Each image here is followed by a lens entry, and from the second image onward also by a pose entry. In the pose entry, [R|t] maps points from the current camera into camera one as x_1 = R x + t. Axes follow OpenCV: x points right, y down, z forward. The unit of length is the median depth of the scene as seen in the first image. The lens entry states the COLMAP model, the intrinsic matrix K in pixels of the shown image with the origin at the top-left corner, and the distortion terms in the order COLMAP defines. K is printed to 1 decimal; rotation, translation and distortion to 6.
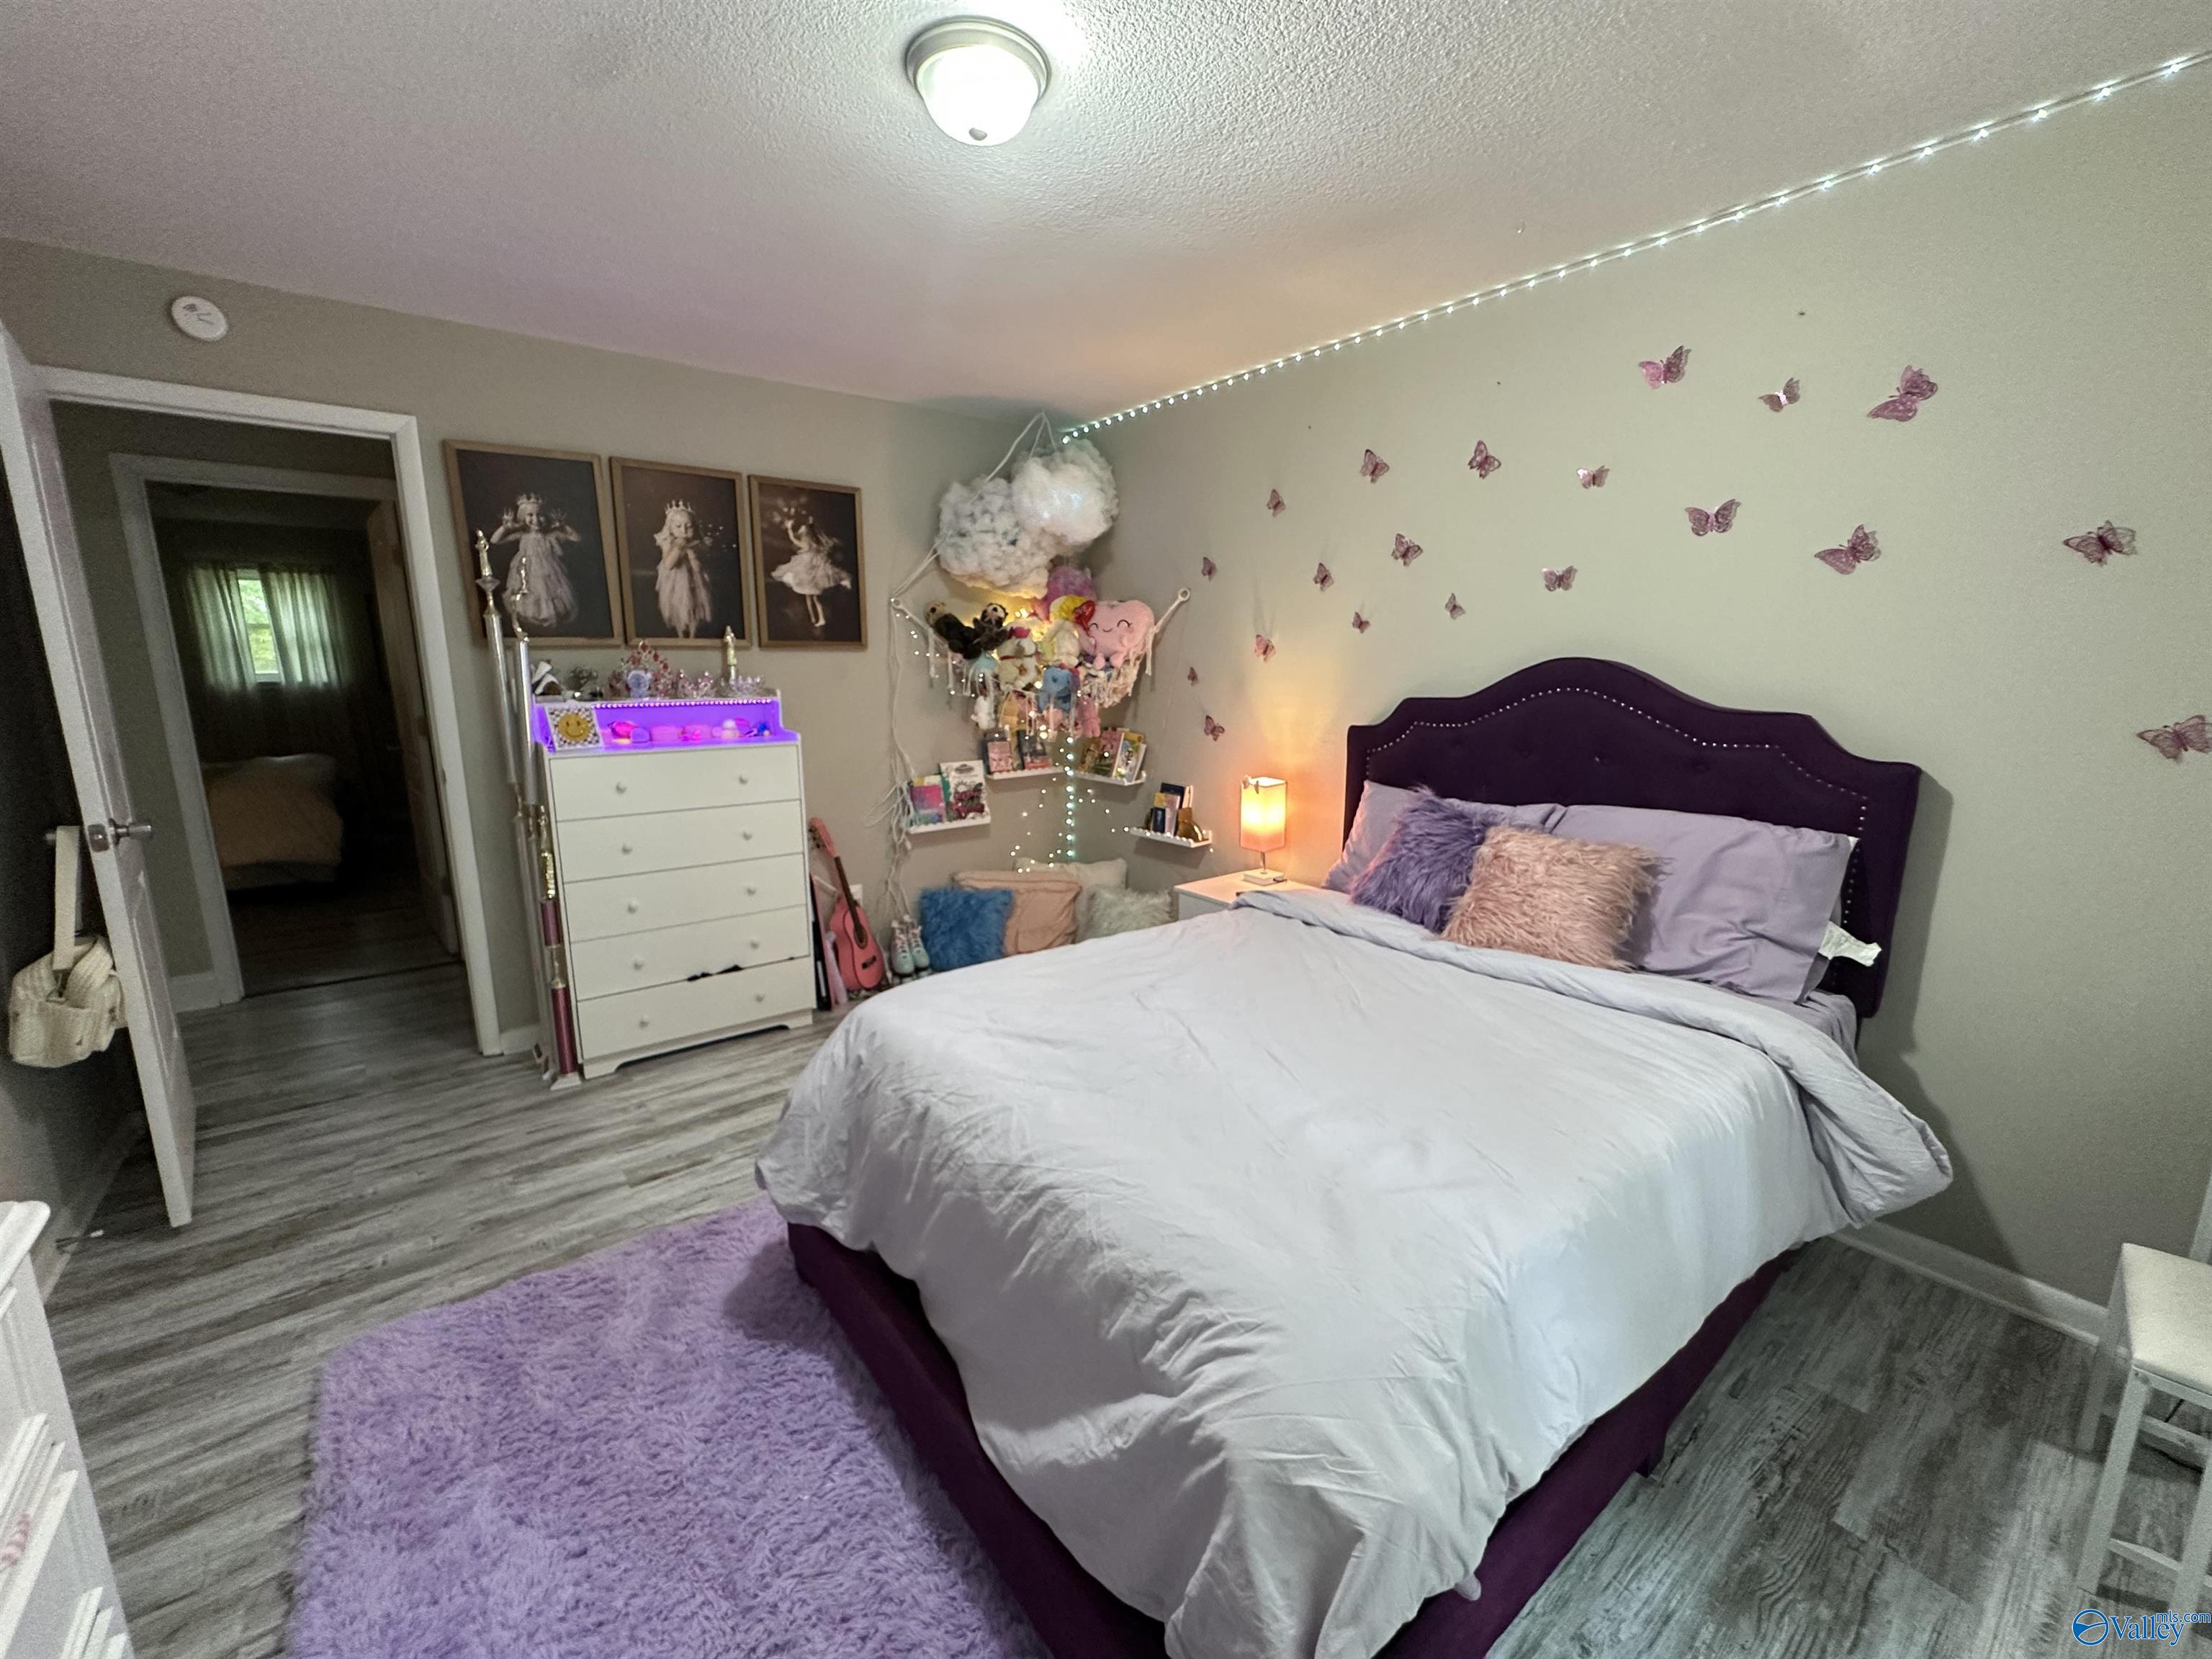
lens RADIAL K [[881.8, 0, 1106.3], [0, 881.8, 828.8], [0, 0, 1]] dist [-0.006233, 0.001789]
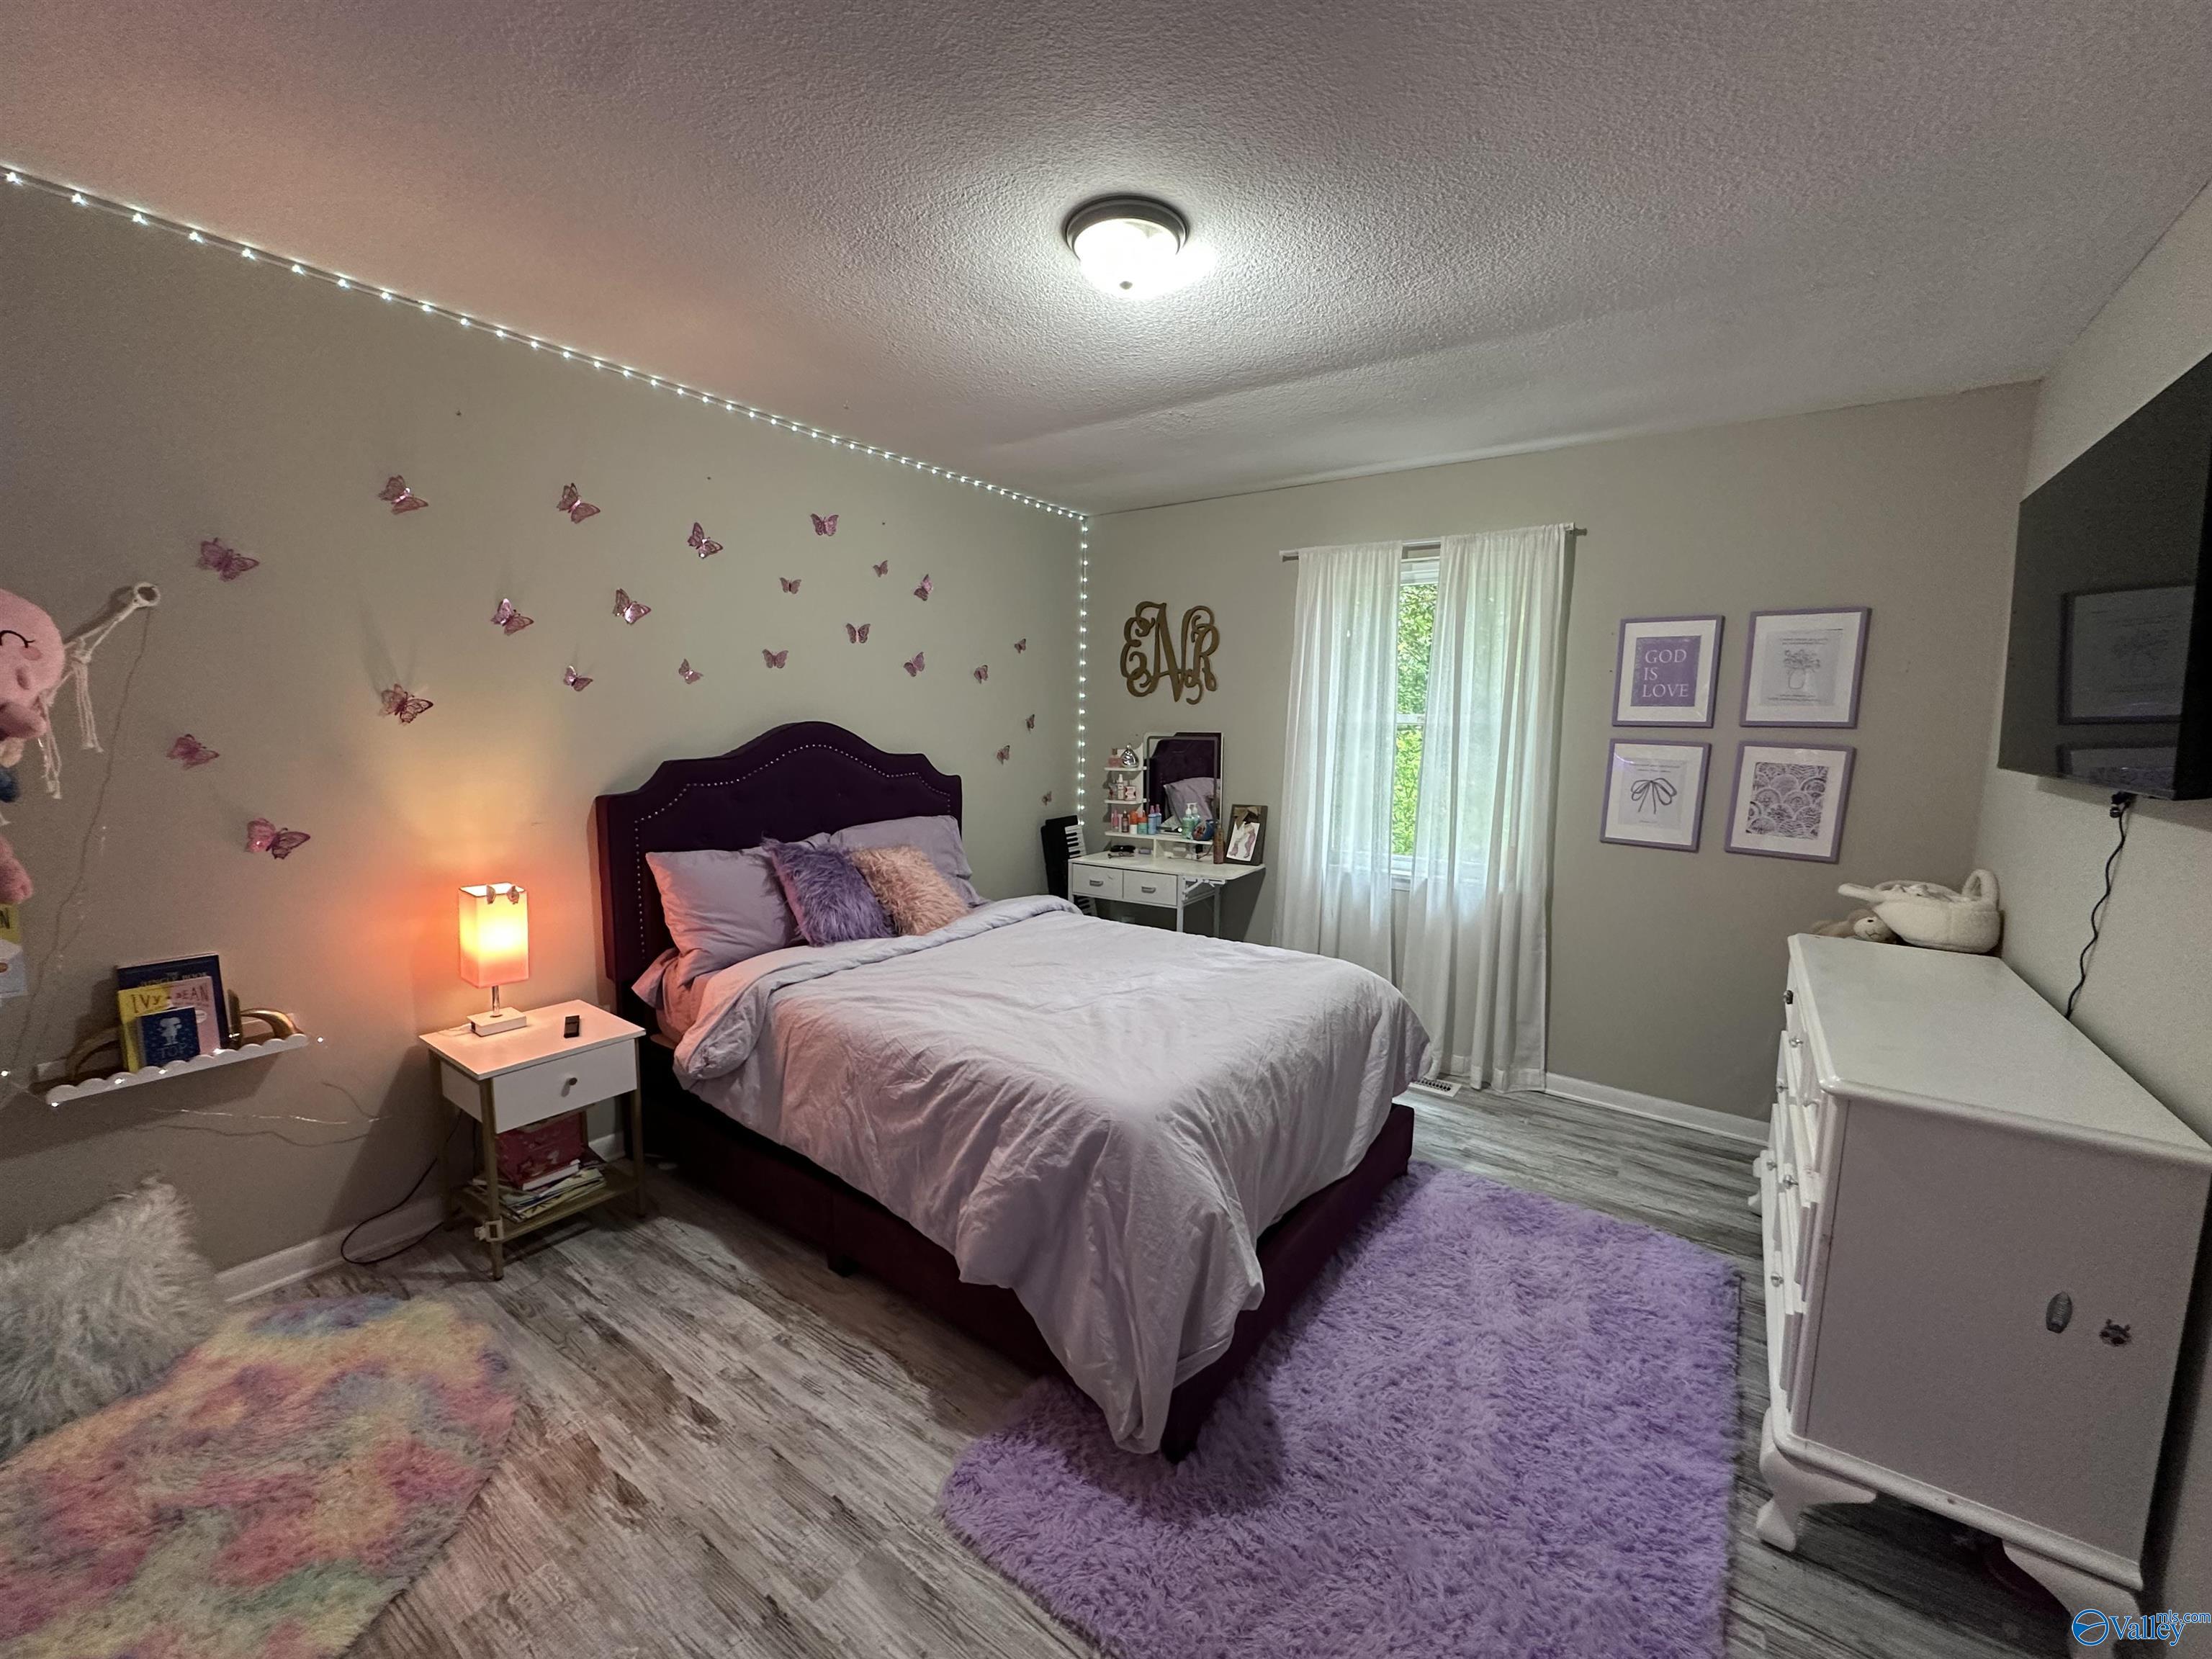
lens RADIAL K [[881.8, 0, 1109.8], [0, 881.8, 830.6], [0, 0, 1]] dist [-0.006233, 0.001789]
pose [[-0.274516, -0.126202, 0.953265, -0.840150], [0.166313, 0.970178, 0.176335, -0.188307], [-0.947091, 0.206947, -0.245340, 0.906347]]
